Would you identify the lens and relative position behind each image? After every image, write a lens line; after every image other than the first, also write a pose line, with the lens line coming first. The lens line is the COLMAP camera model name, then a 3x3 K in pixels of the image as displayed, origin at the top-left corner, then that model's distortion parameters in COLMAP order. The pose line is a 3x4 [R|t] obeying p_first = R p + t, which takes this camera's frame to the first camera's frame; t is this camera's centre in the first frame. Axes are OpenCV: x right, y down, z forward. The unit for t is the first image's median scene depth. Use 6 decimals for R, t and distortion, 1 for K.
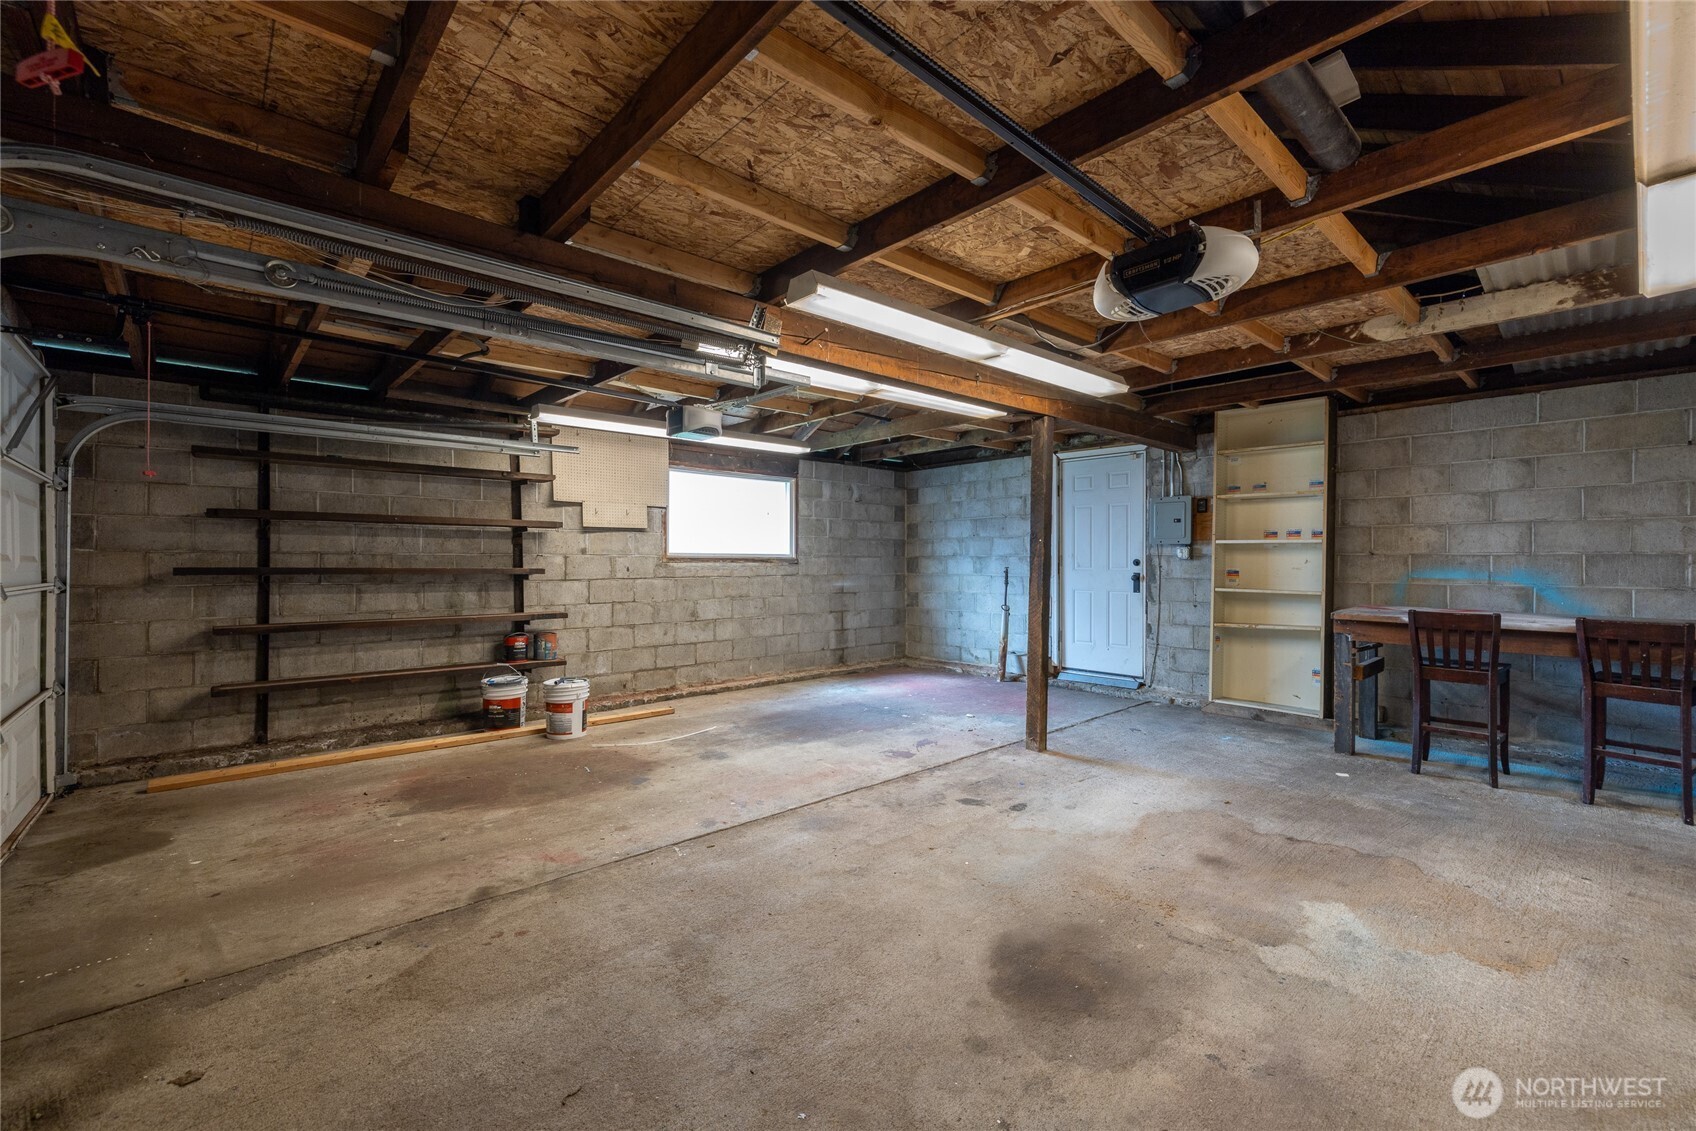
lens RADIAL K [[711.7, 0, 831.4], [0, 711.7, 565.8], [0, 0, 1]] dist [0.000243, 0.000349]
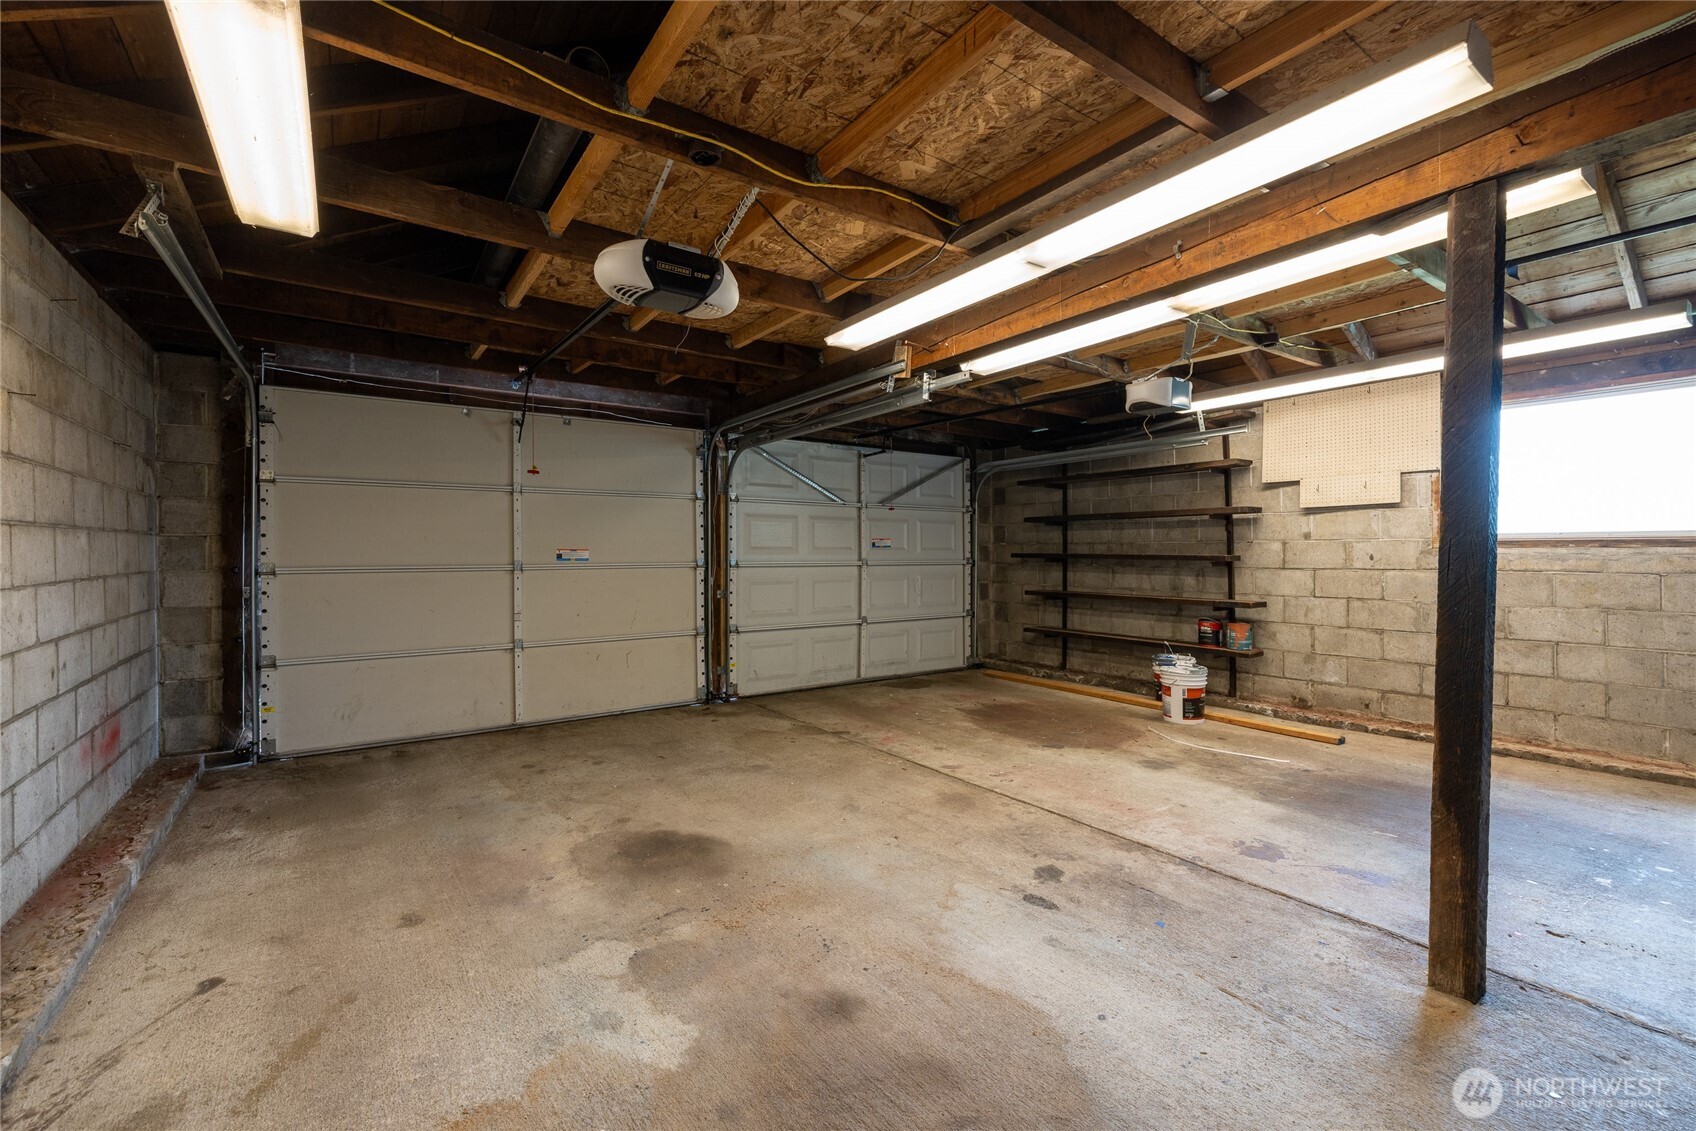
lens RADIAL K [[711.7, 0, 832.4], [0, 711.7, 562.2], [0, 0, 1]] dist [0.000243, 0.000349]
pose [[-0.121129, 0.014268, -0.992534, 0.783654], [-0.000522, 0.999896, 0.014437, -0.001018], [0.992637, 0.002267, -0.121109, 0.713015]]
